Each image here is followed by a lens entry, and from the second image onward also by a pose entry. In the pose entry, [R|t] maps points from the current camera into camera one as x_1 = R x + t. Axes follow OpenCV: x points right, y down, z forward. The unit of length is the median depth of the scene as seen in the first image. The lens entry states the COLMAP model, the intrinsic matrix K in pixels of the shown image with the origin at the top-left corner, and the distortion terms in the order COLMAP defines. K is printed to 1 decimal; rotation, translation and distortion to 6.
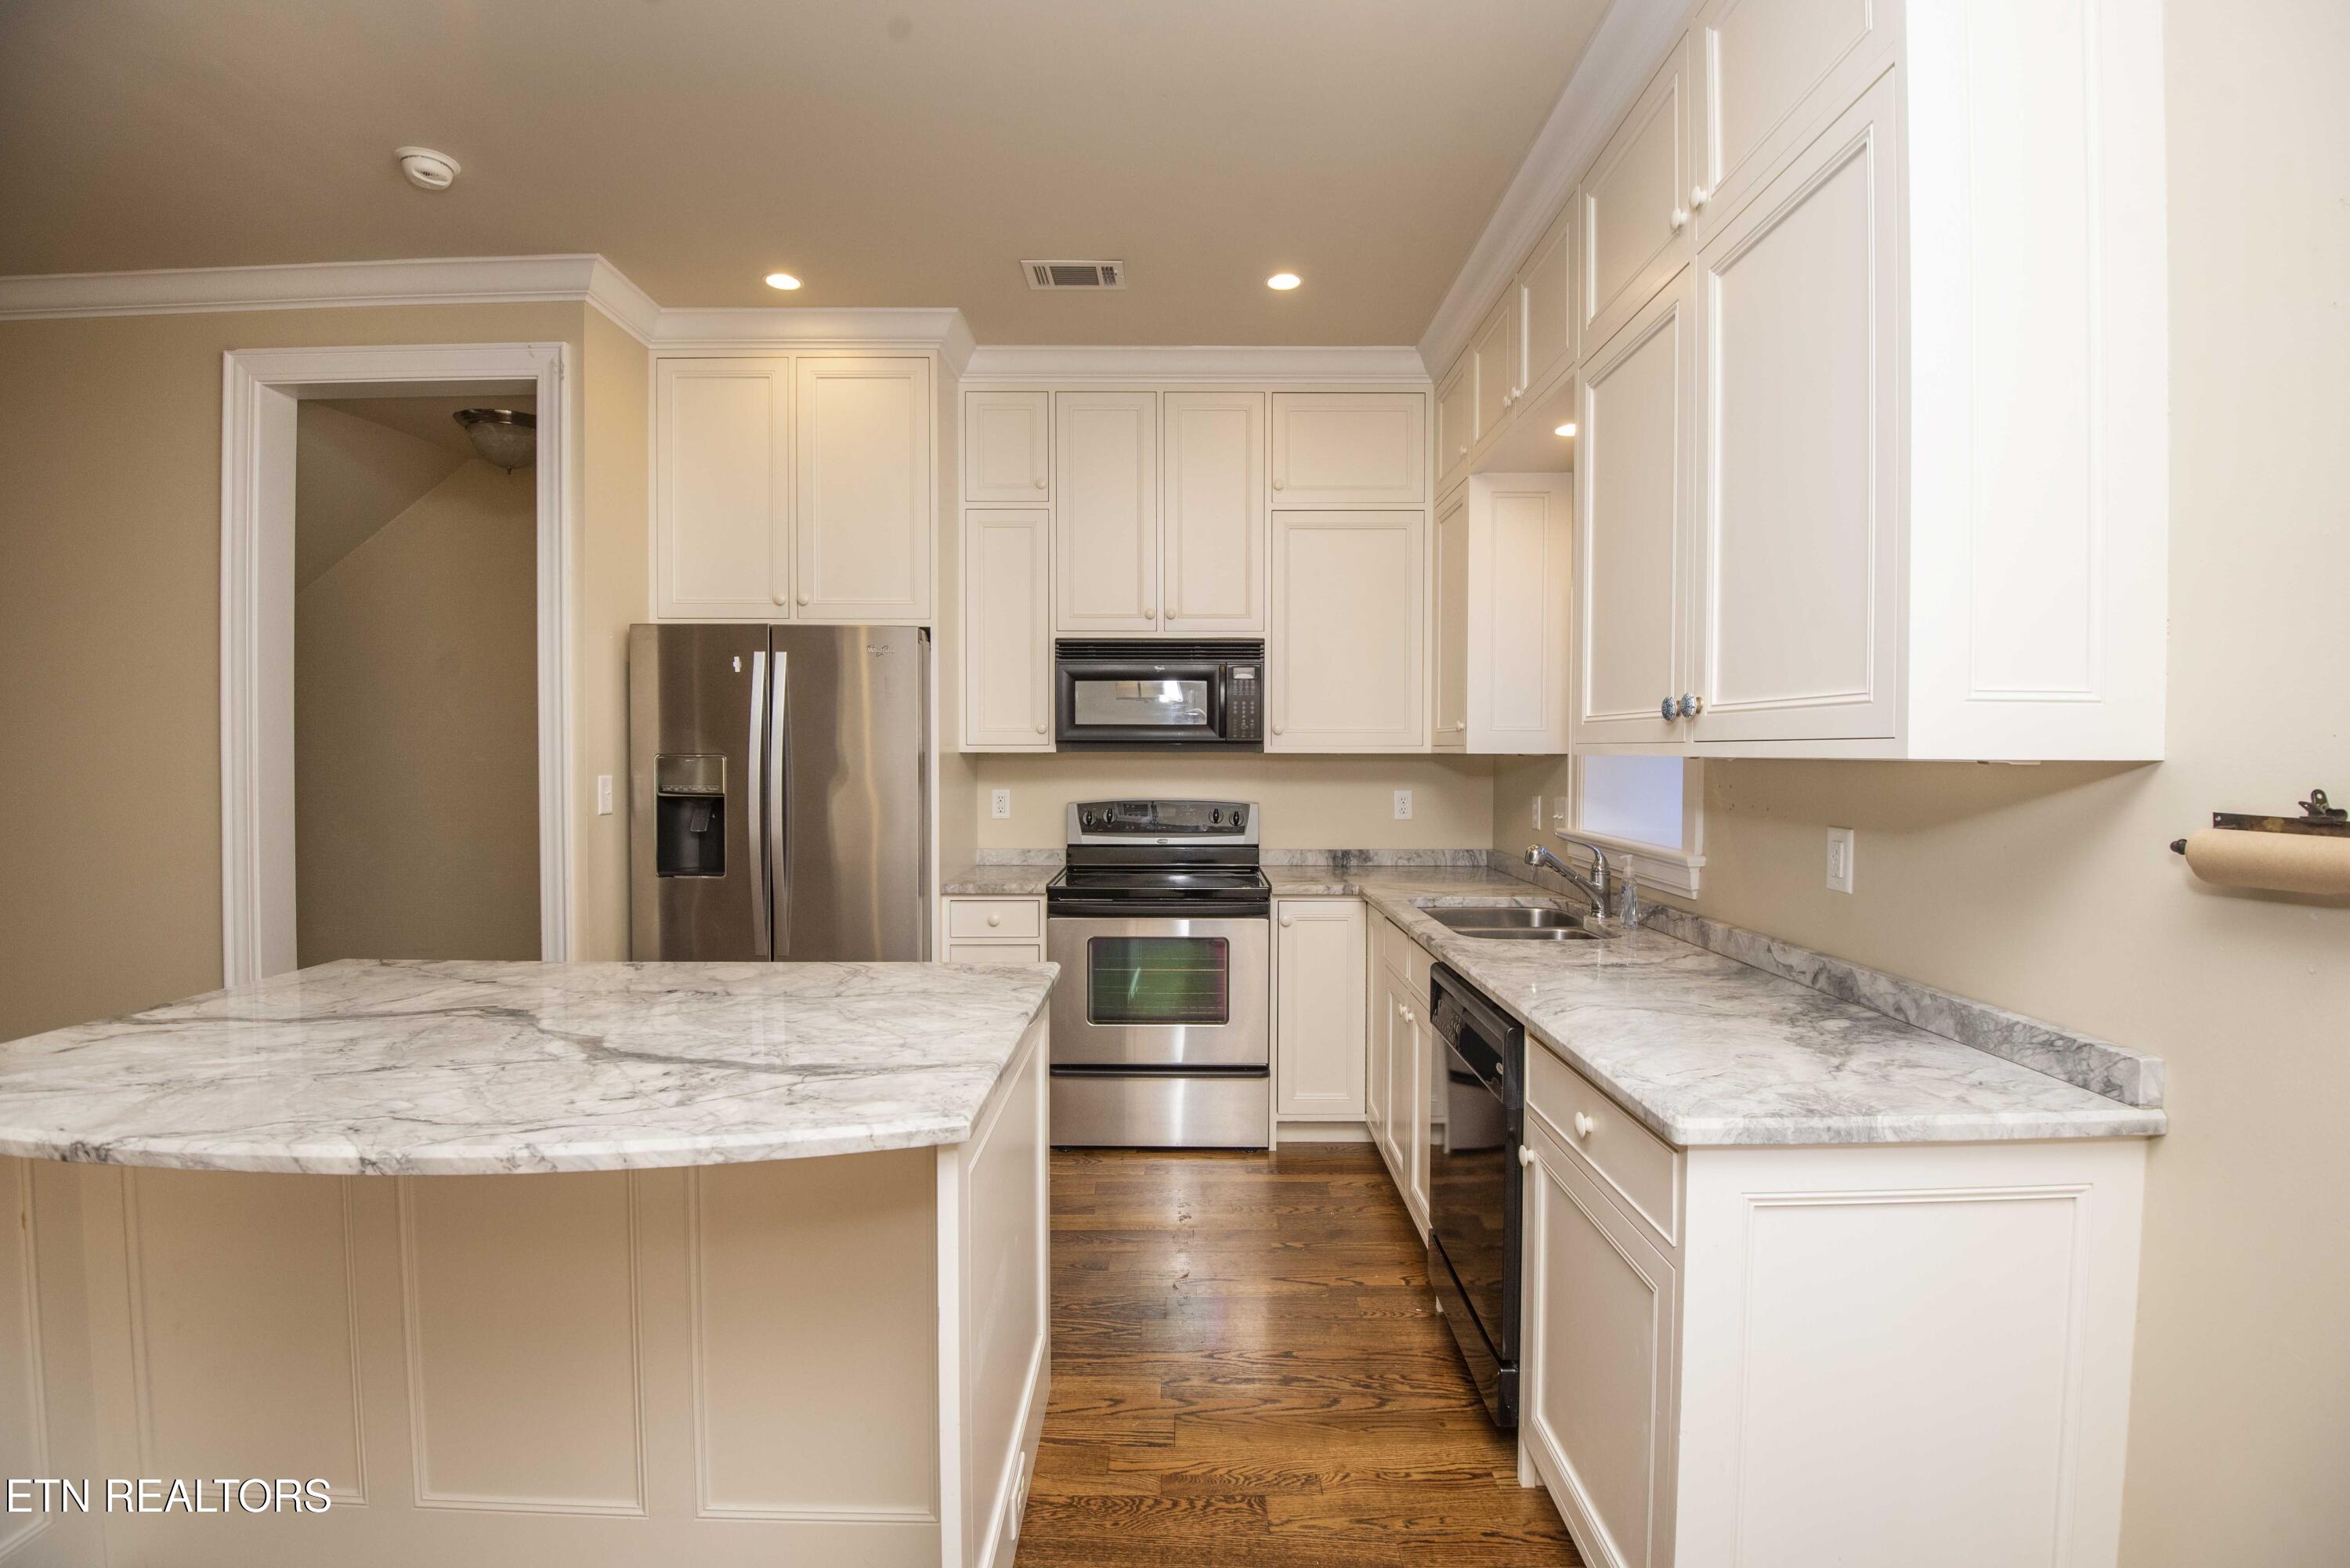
lens RADIAL K [[1068.9, 0, 1183.3], [0, 1068.9, 775.9], [0, 0, 1]] dist [-0.018439, -0.012557]
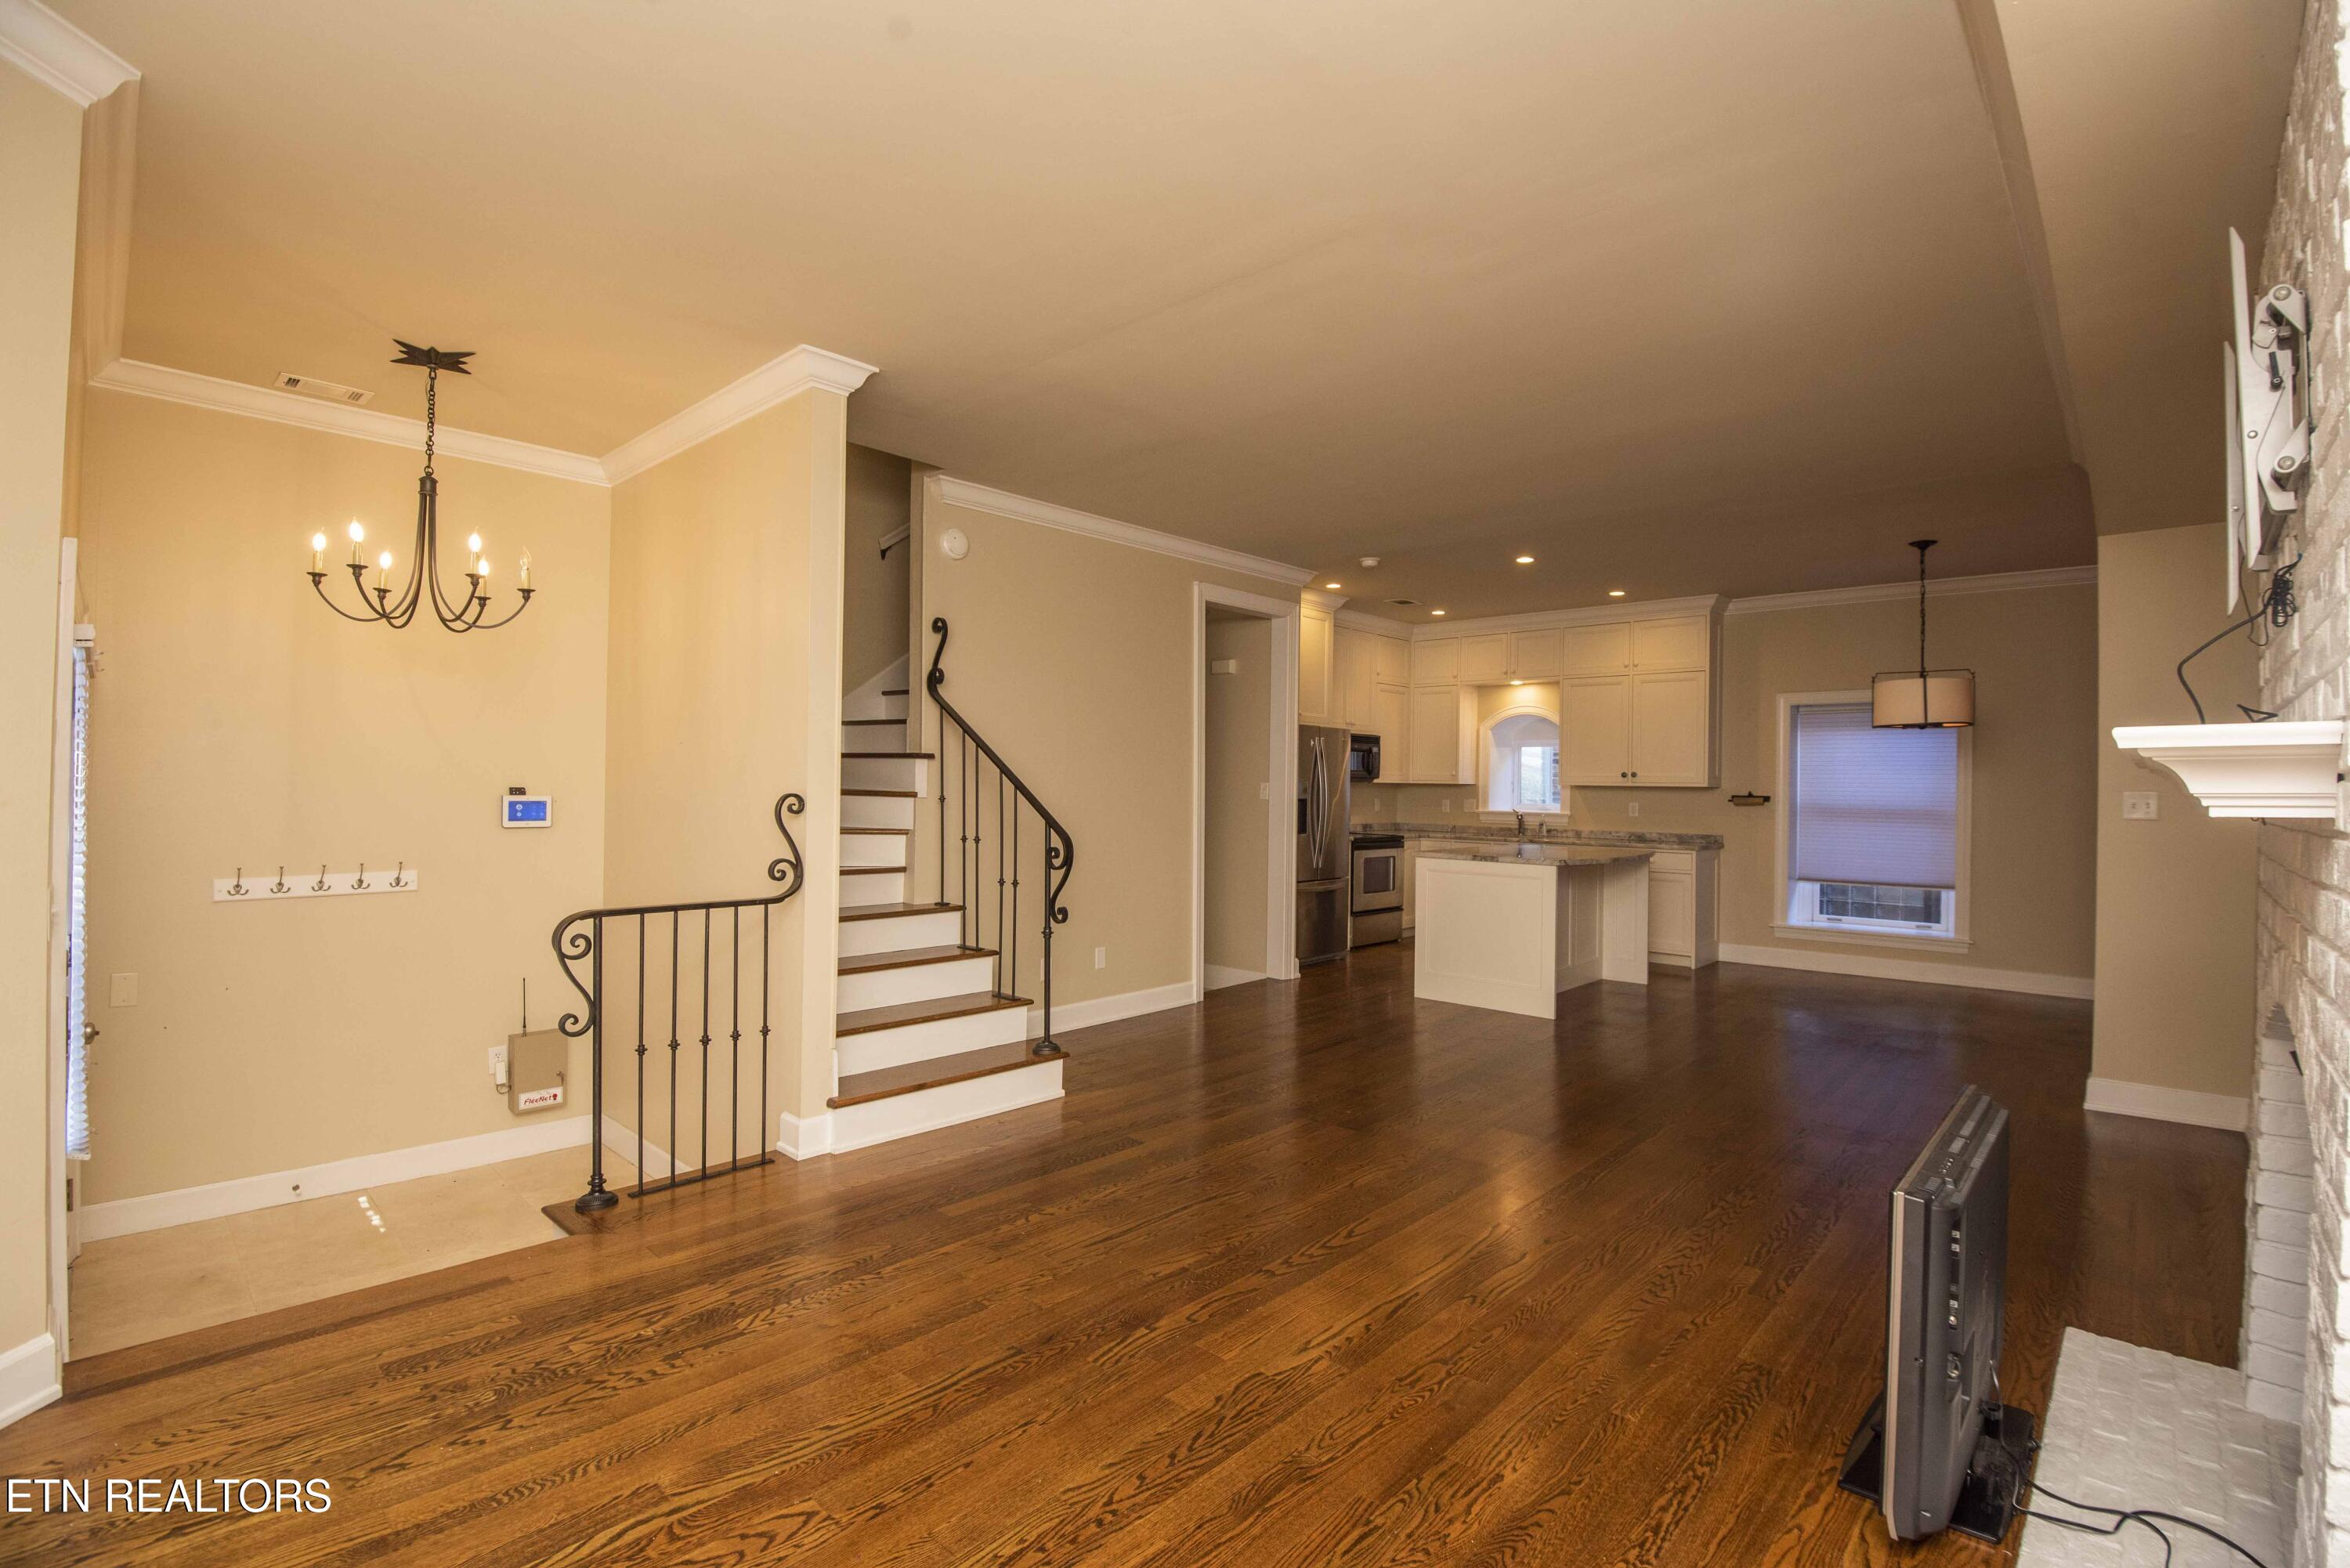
lens RADIAL K [[1068.9, 0, 1181.2], [0, 1068.9, 777.6], [0, 0, 1]] dist [-0.018439, -0.012557]
pose [[0.684033, 0.011714, 0.729357, -2.310282], [0.006070, 0.999745, -0.021749, 0.019195], [-0.729426, 0.019304, 0.683788, -0.385625]]
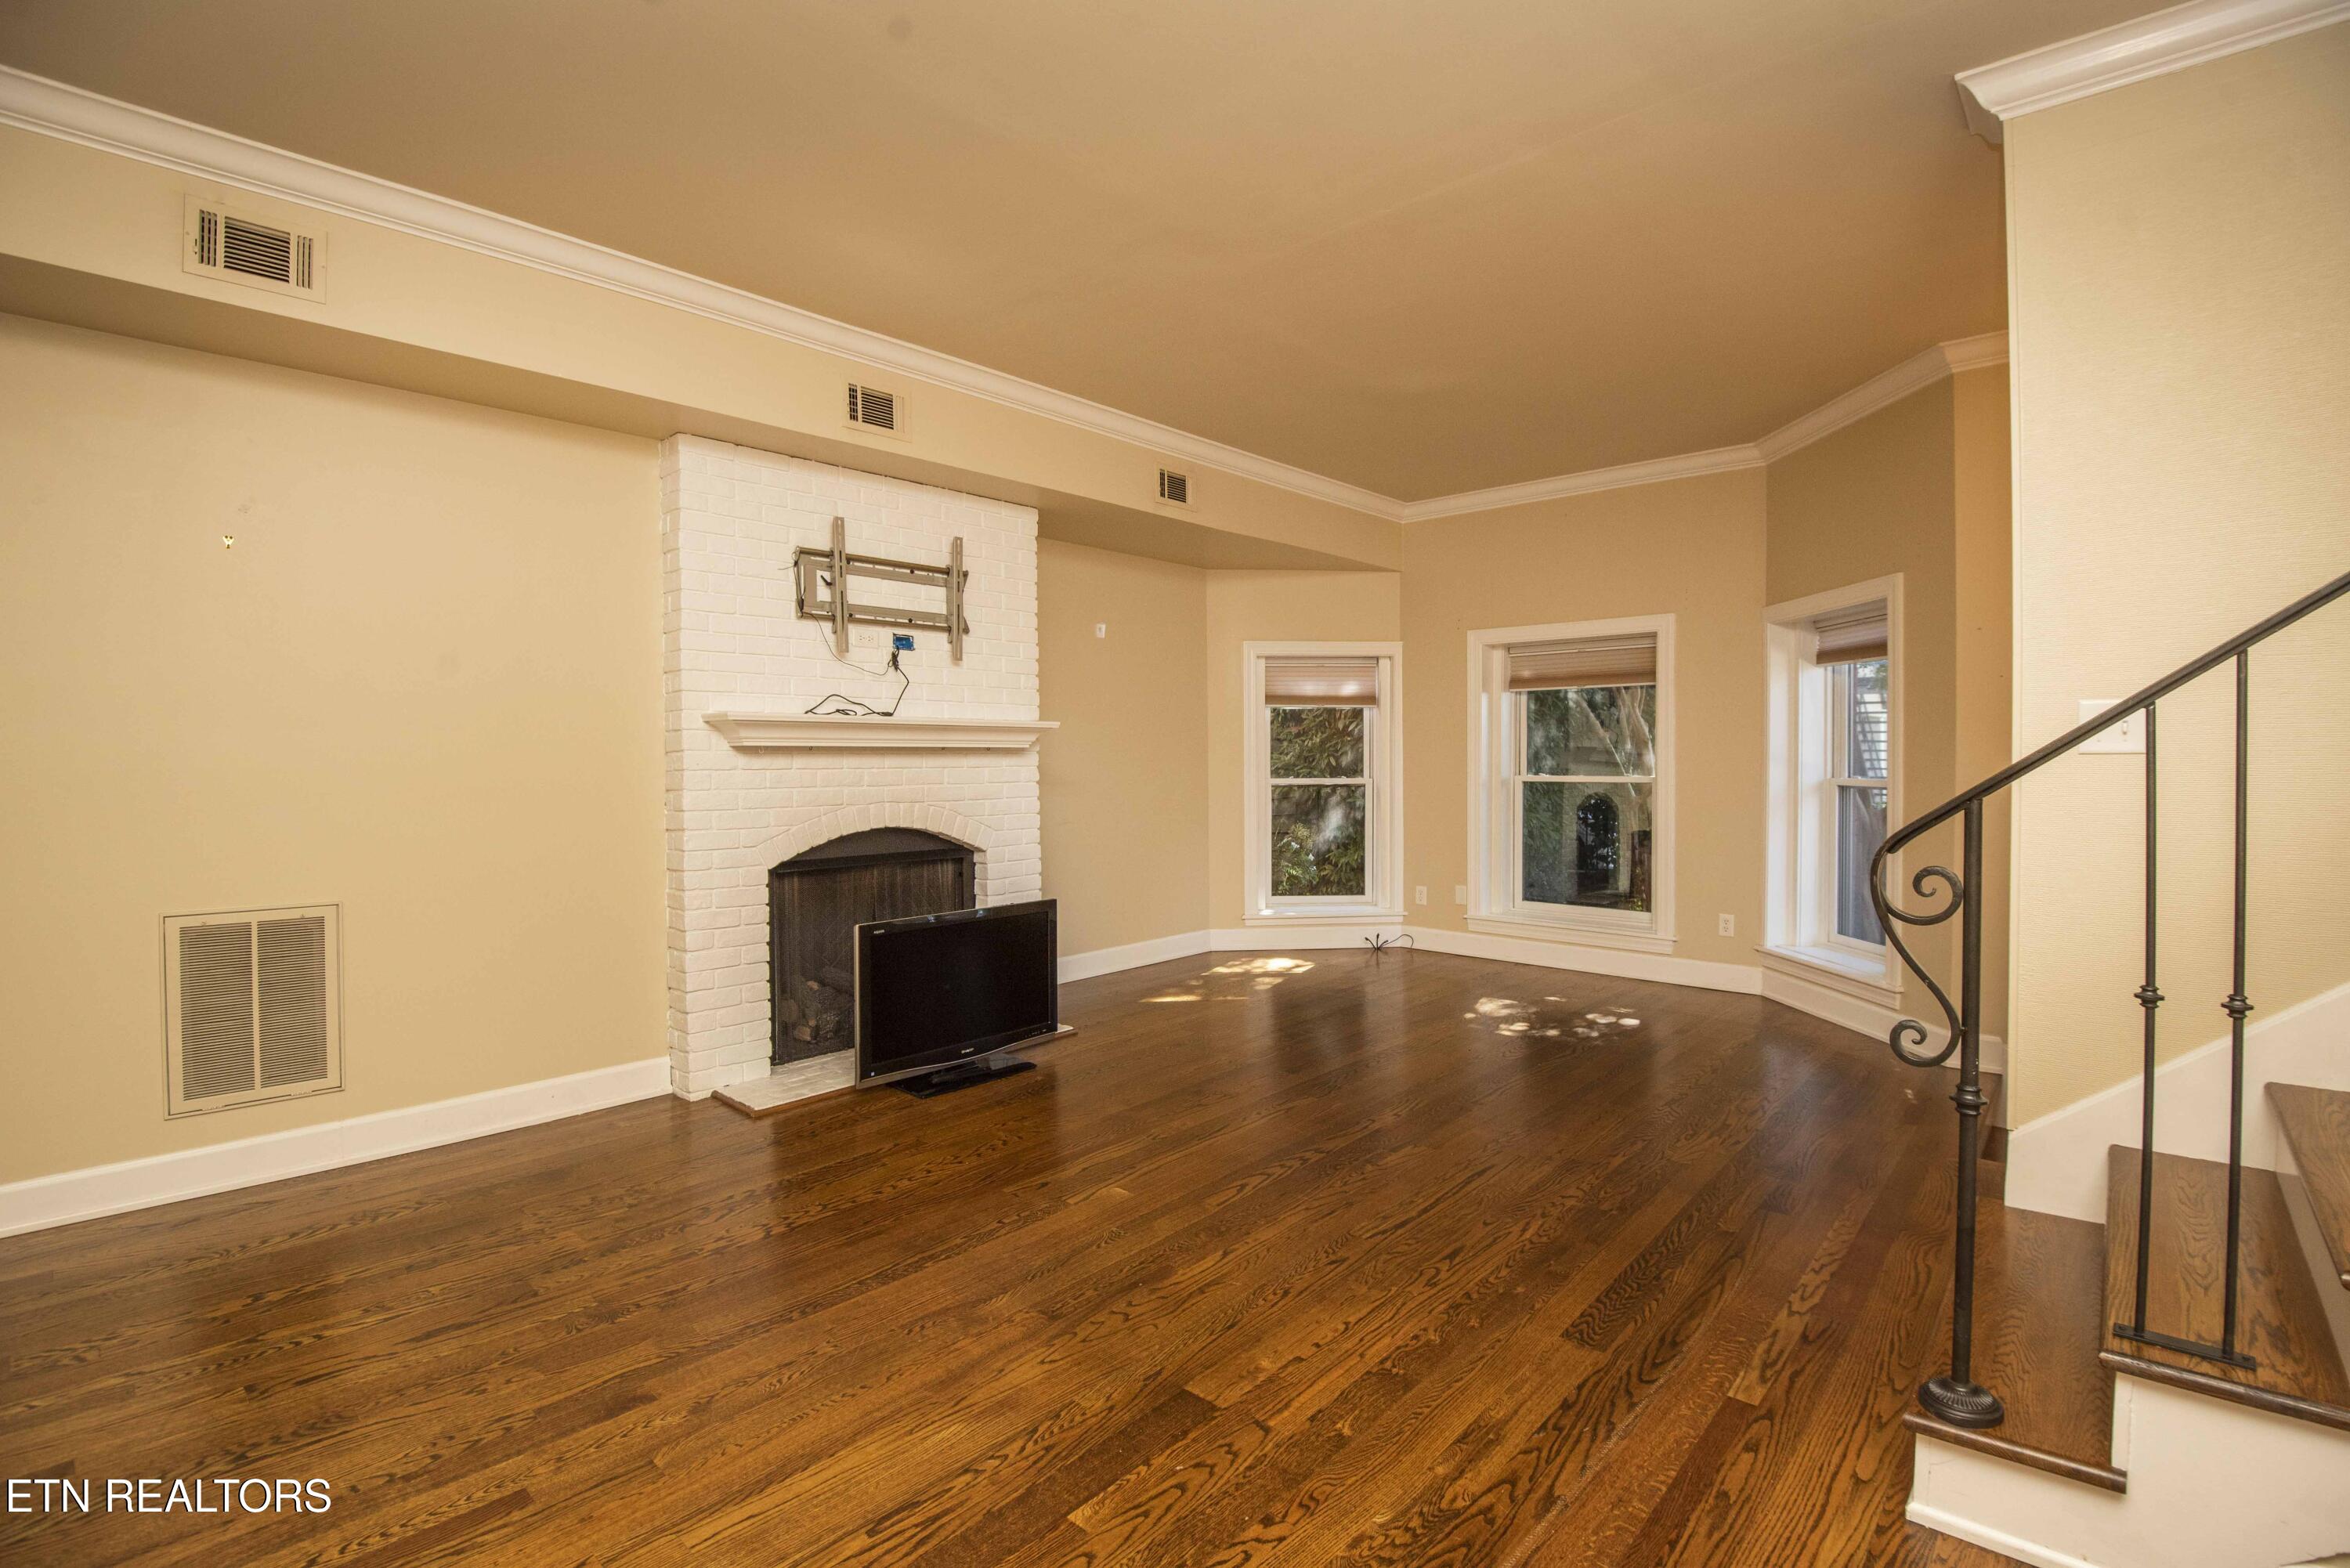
lens RADIAL K [[1068.9, 0, 1184.8], [0, 1068.9, 779.4], [0, 0, 1]] dist [-0.018439, -0.012557]
pose [[-0.676045, 0.016175, -0.736683, -0.804930], [-0.011748, 0.999395, 0.032724, 0.021463], [0.736767, 0.030778, -0.675446, 0.736554]]
